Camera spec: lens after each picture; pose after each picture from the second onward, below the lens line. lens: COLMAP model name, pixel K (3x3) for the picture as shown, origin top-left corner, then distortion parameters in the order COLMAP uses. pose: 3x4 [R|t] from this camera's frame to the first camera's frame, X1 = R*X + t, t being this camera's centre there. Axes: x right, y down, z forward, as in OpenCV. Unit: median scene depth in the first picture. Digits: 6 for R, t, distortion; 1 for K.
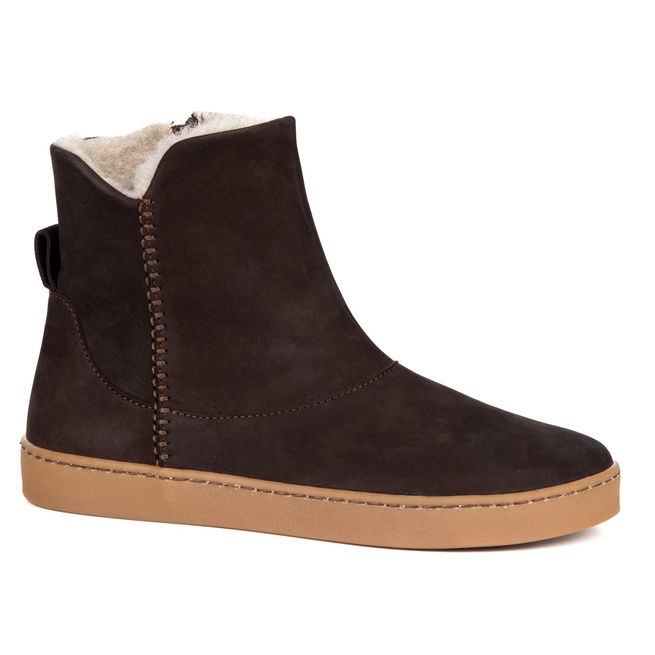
lens RADIAL K [[2564.6, 0, 327.5], [0, 2564.6, 327.5], [0, 0, 1]] dist [-0.003433, 0.244647]
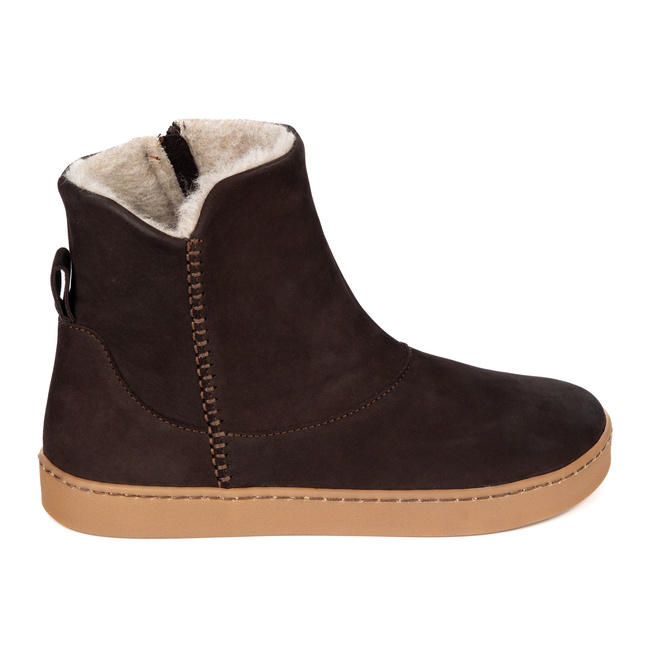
lens RADIAL K [[2564.6, 0, 327.5], [0, 2564.6, 327.5], [0, 0, 1]] dist [-0.003433, 0.244647]
pose [[0.909653, -0.158985, 0.383738, -0.411484], [0.067912, 0.968344, 0.240206, -0.252435], [-0.409779, -0.192443, 0.891654, 0.075034]]
